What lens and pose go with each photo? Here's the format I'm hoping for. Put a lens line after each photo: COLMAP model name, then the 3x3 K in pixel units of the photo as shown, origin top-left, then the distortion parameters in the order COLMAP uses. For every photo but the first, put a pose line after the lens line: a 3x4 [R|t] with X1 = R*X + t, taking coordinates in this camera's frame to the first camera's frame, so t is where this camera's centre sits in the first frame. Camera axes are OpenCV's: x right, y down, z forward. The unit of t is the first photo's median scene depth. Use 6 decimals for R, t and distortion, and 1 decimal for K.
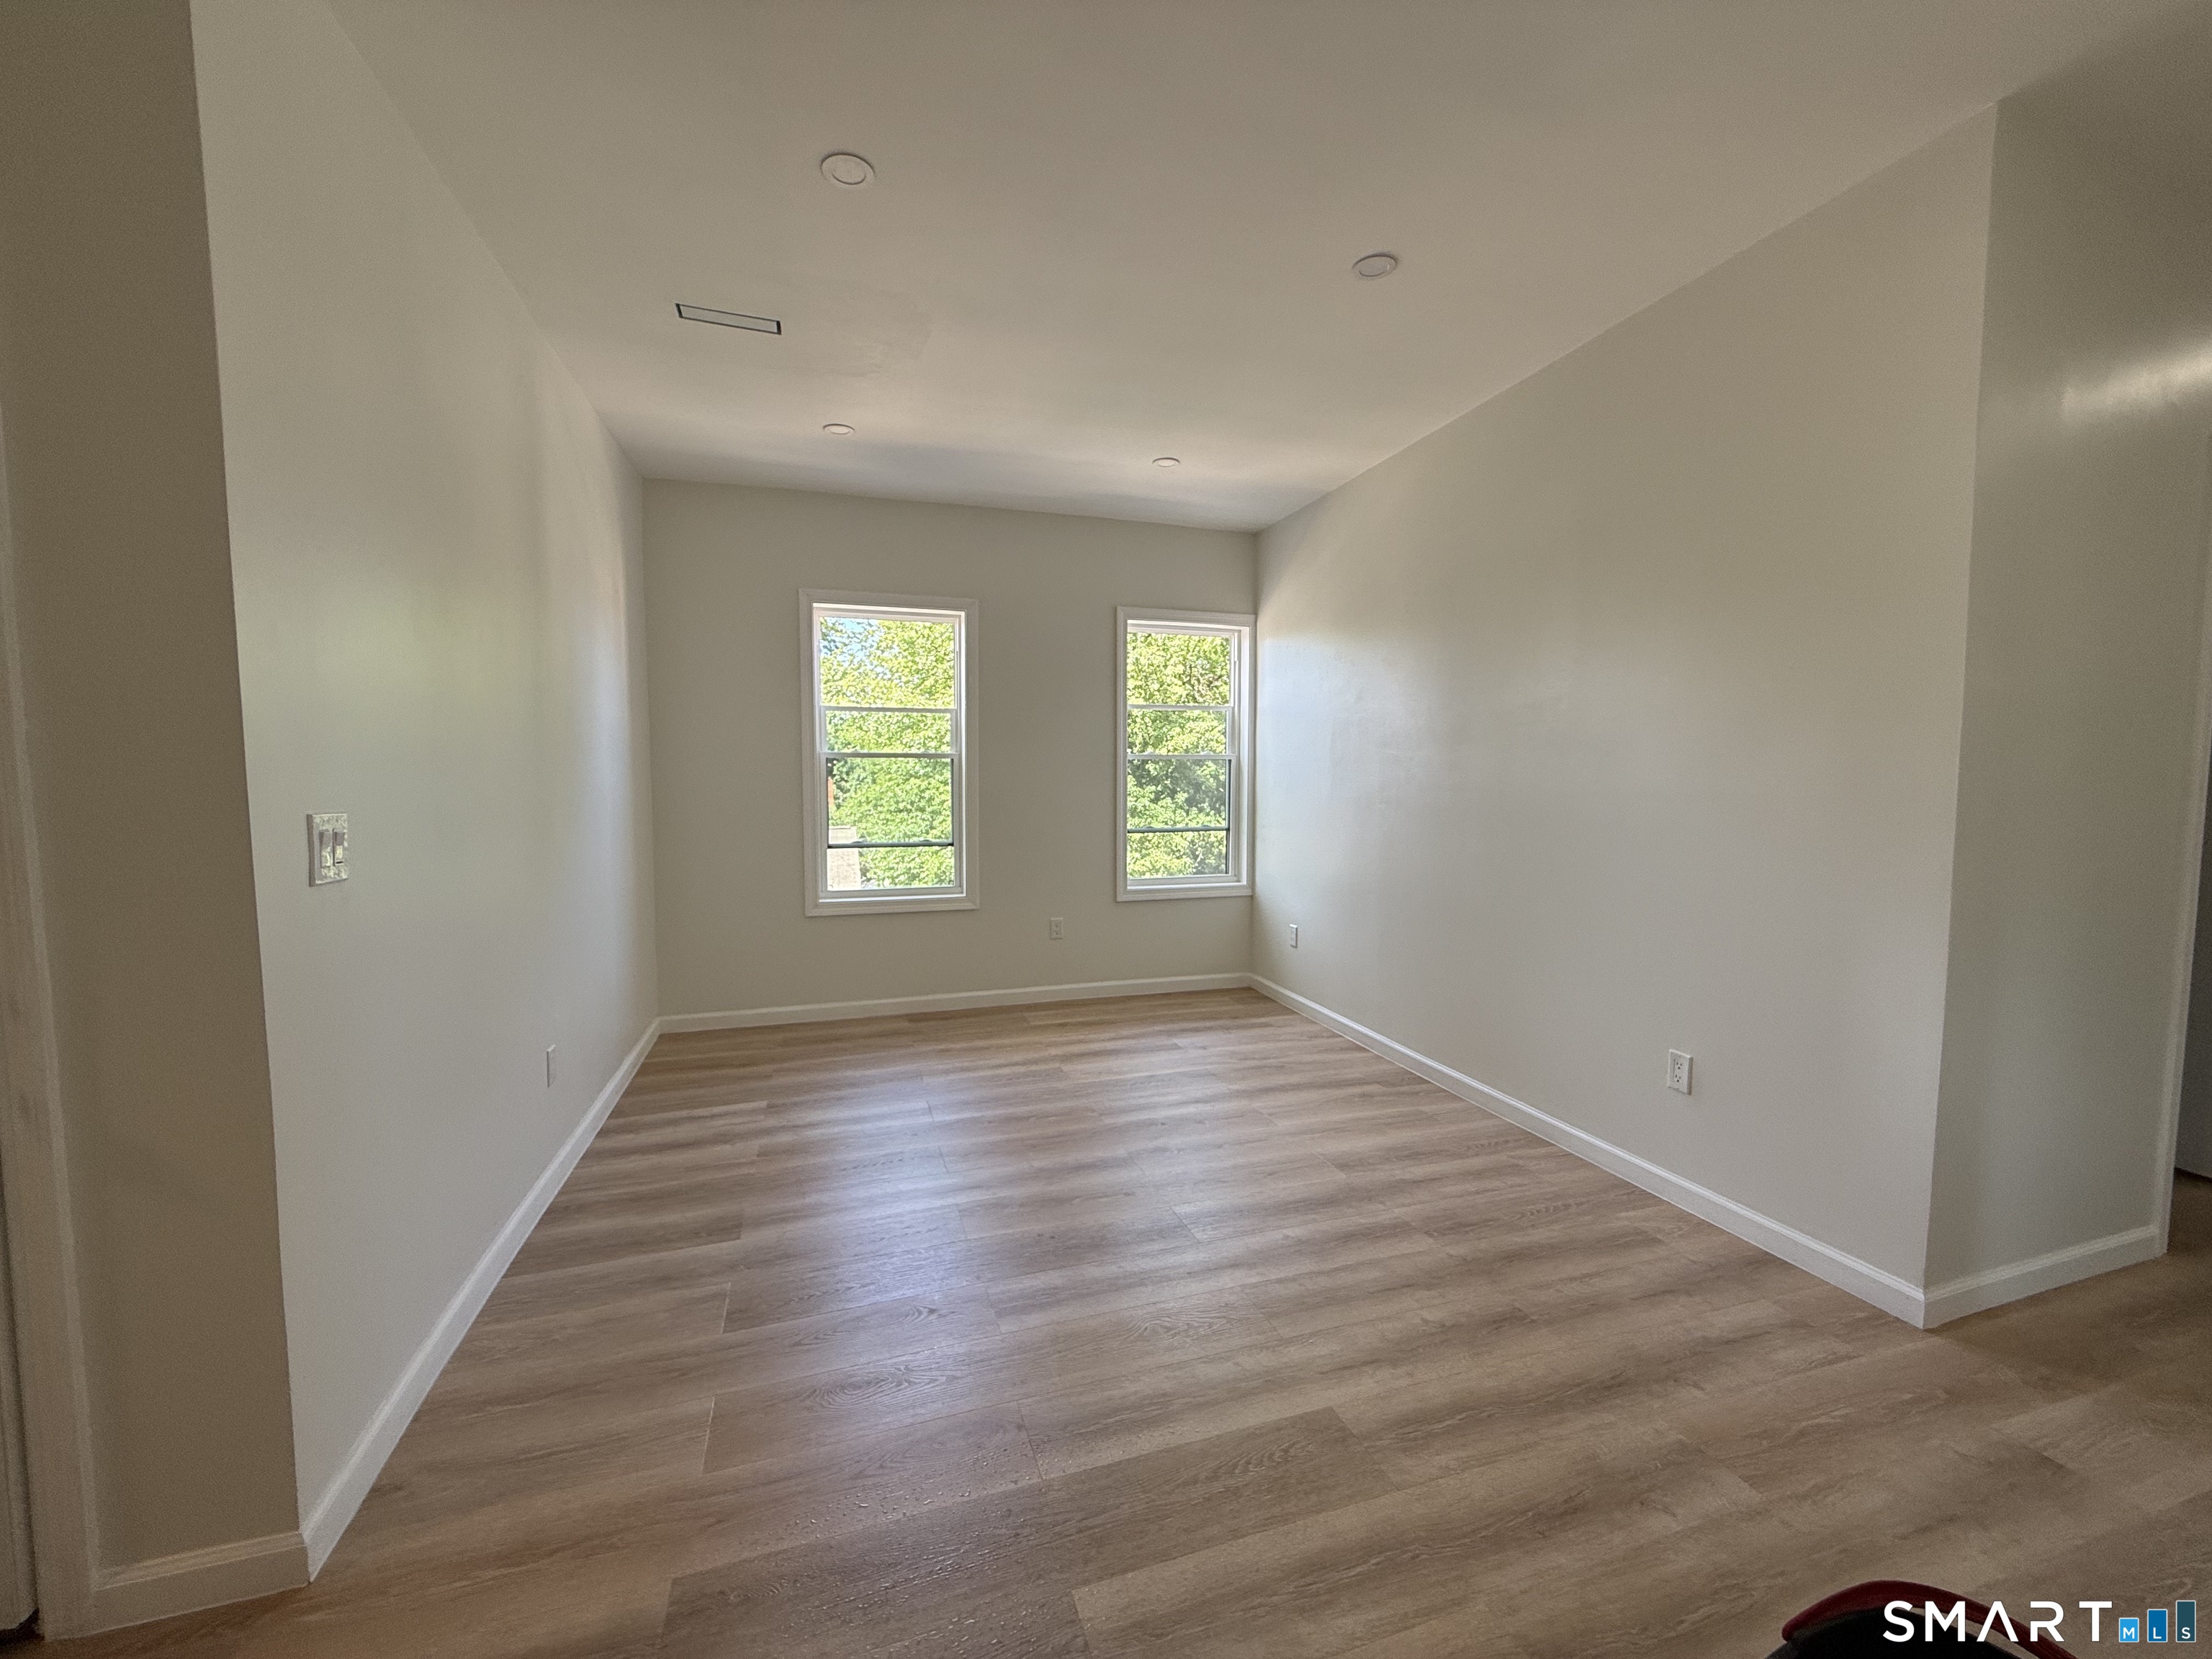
lens RADIAL K [[880.2, 0, 1100.8], [0, 880.2, 830.1], [0, 0, 1]] dist [0.000657, -0.000034]
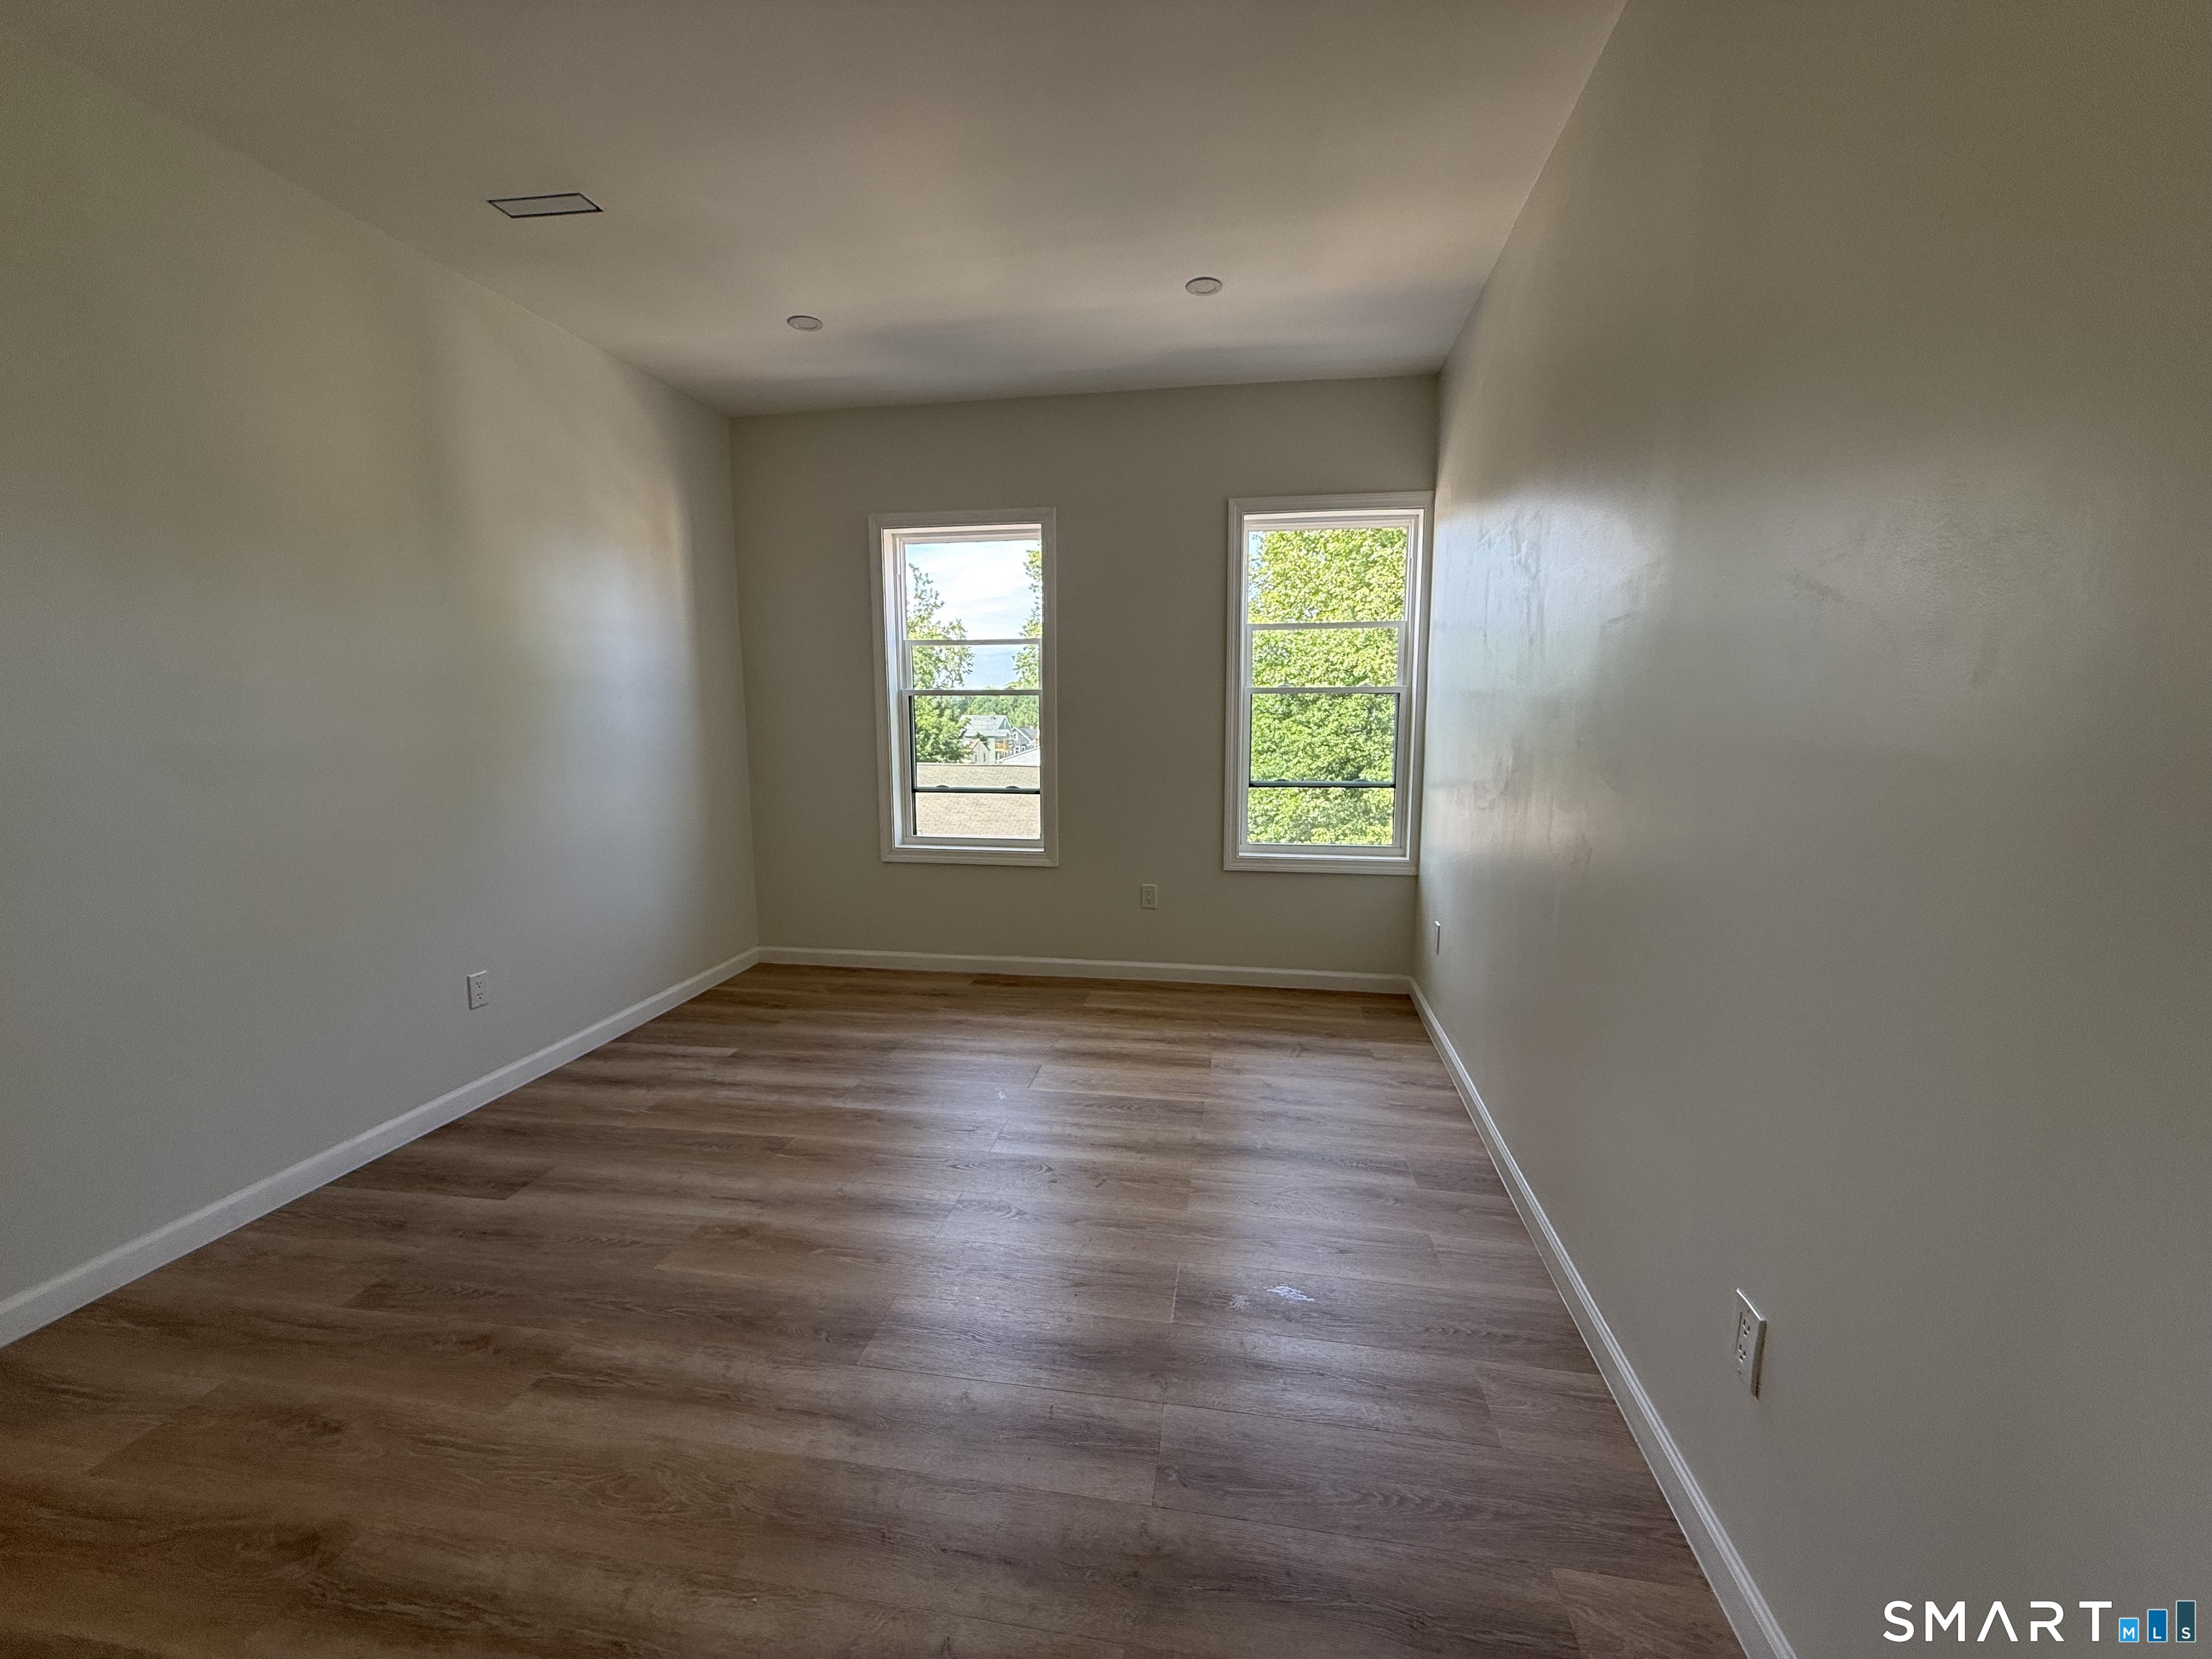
lens RADIAL K [[880.2, 0, 1100.8], [0, 880.2, 830.1], [0, 0, 1]] dist [0.000657, -0.000034]
pose [[0.889140, 0.058169, -0.453924, 0.316774], [-0.026775, 0.996802, 0.075292, -0.015870], [0.456852, -0.054791, 0.887854, 0.251249]]
